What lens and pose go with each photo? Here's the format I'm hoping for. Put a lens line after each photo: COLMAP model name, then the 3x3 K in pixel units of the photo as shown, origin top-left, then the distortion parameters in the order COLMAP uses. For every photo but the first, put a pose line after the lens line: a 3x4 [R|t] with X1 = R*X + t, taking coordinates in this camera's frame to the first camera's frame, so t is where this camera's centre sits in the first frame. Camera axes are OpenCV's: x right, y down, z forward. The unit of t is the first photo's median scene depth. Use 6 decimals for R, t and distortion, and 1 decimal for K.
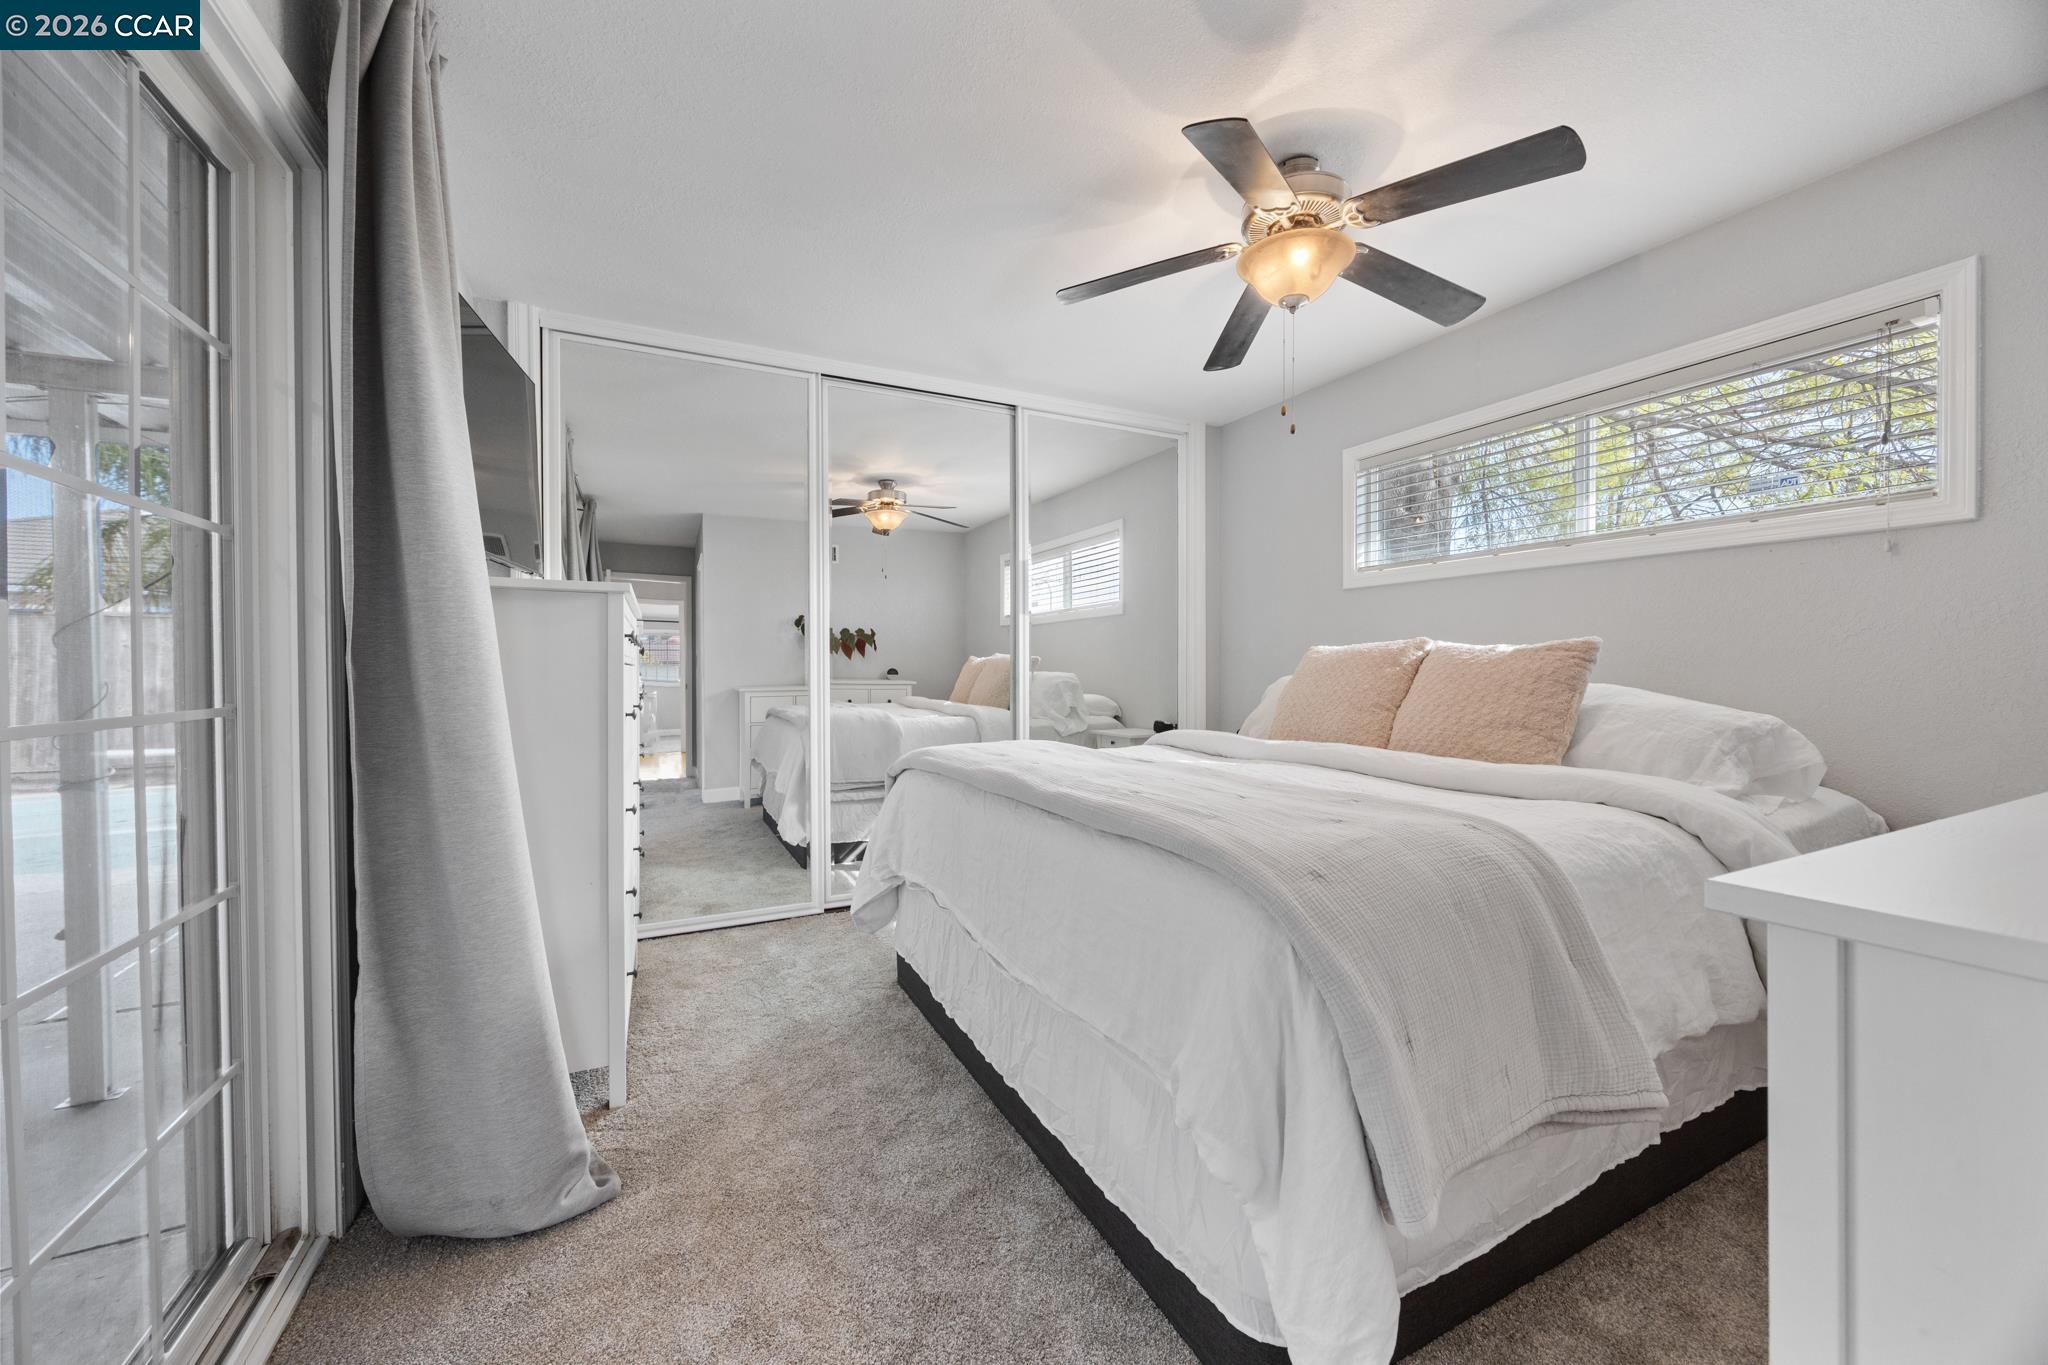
lens RADIAL K [[773.7, 0, 1015.0], [0, 773.7, 677.5], [0, 0, 1]] dist [0.000231, 0.000027]
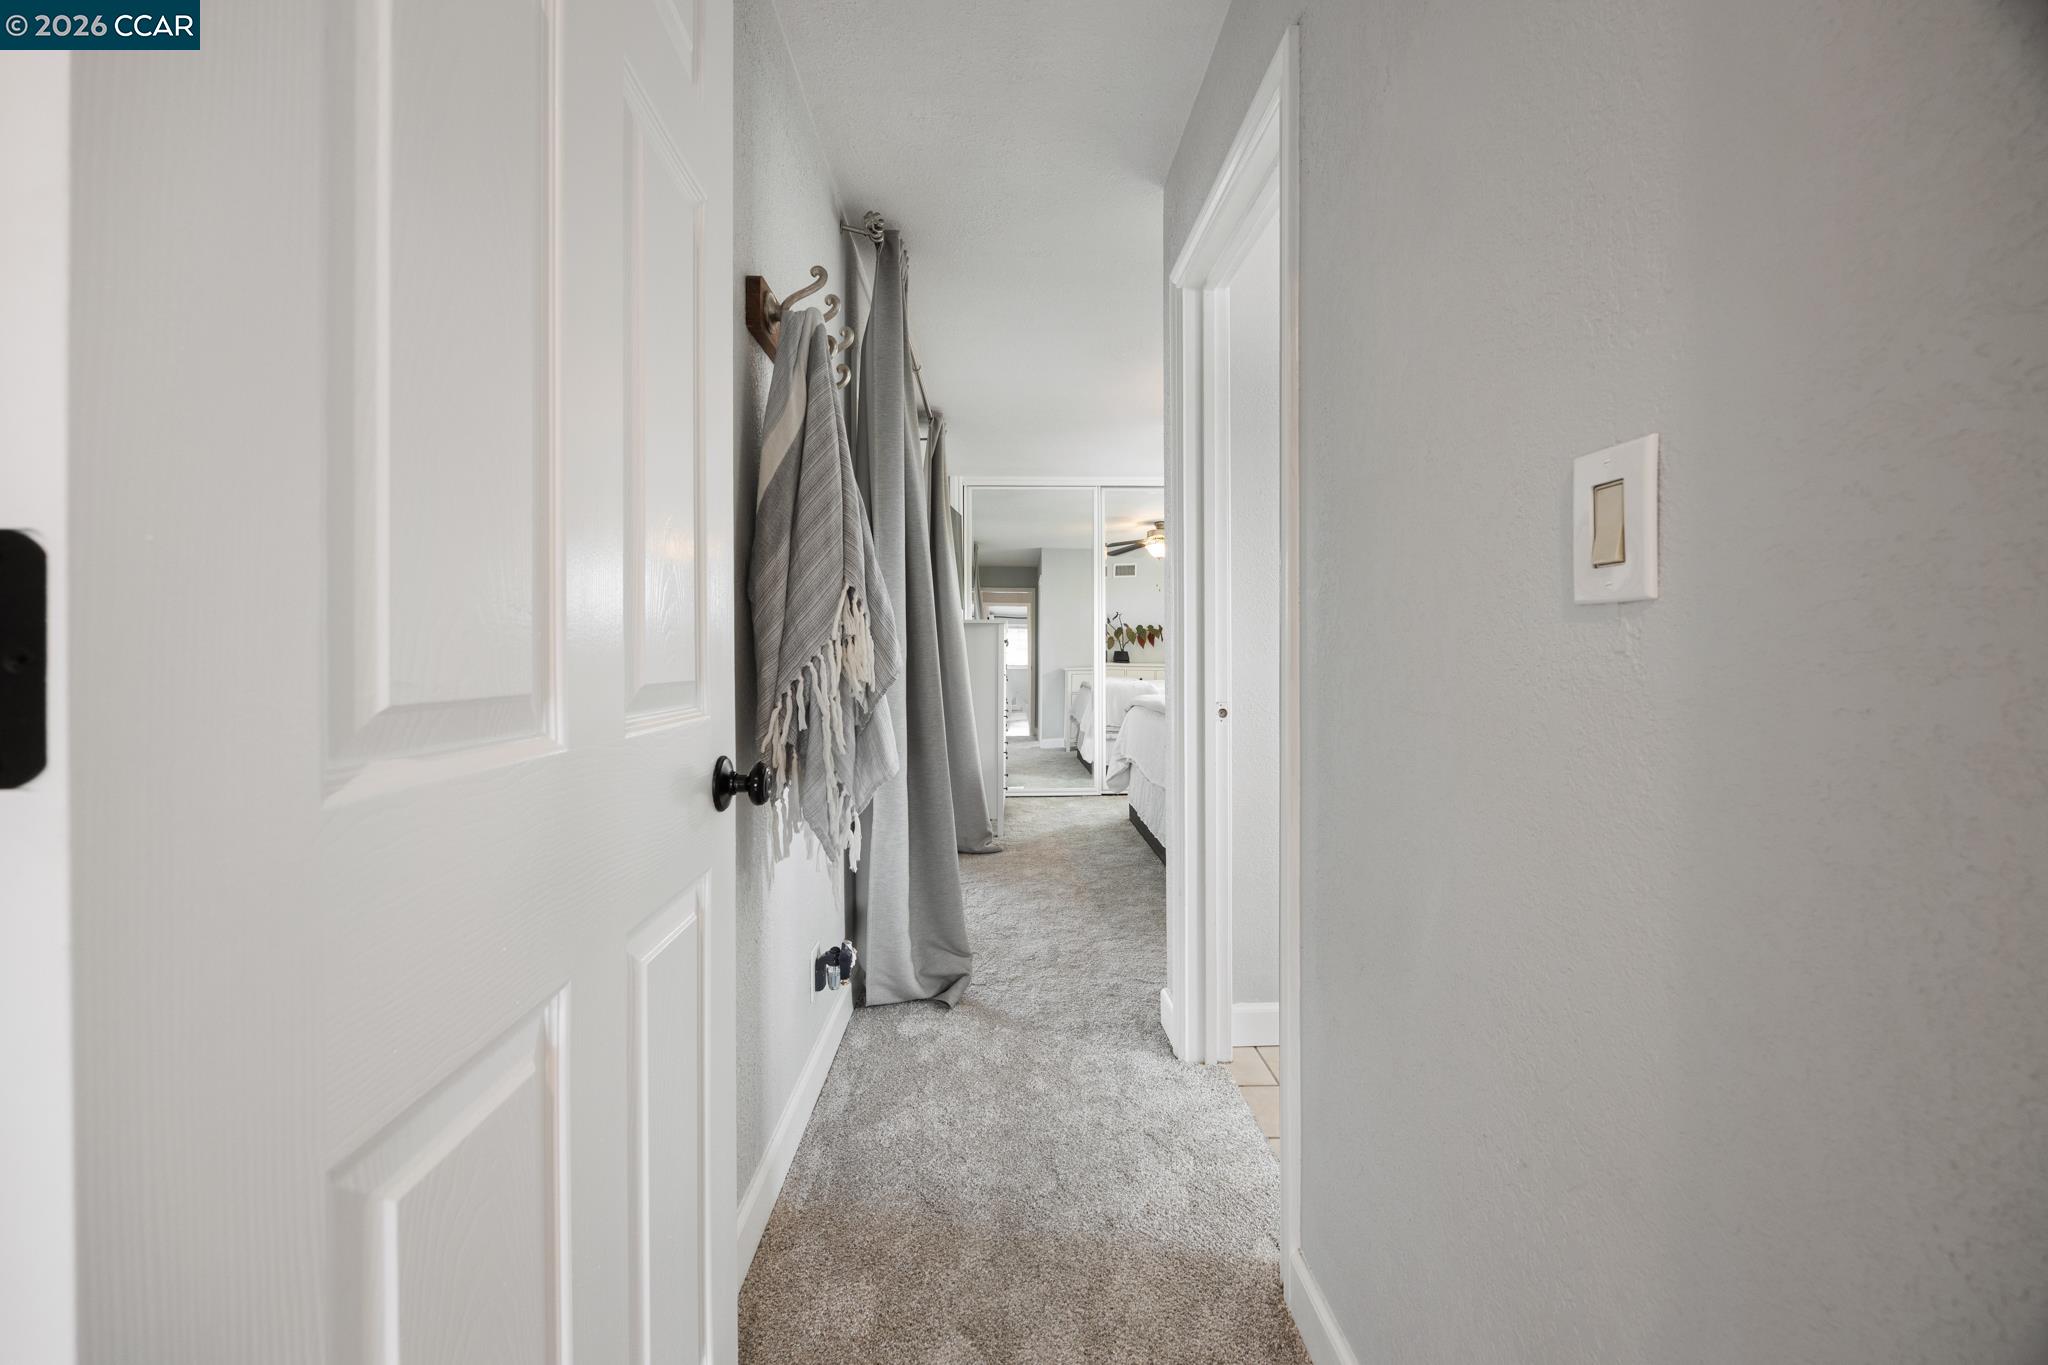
lens RADIAL K [[773.7, 0, 1015.0], [0, 773.7, 677.5], [0, 0, 1]] dist [0.000231, 0.000027]
pose [[0.911065, 0.013786, -0.412032, 0.150251], [-0.006791, 0.999807, 0.018435, 0.004585], [0.412206, -0.013997, 0.910983, -0.341351]]
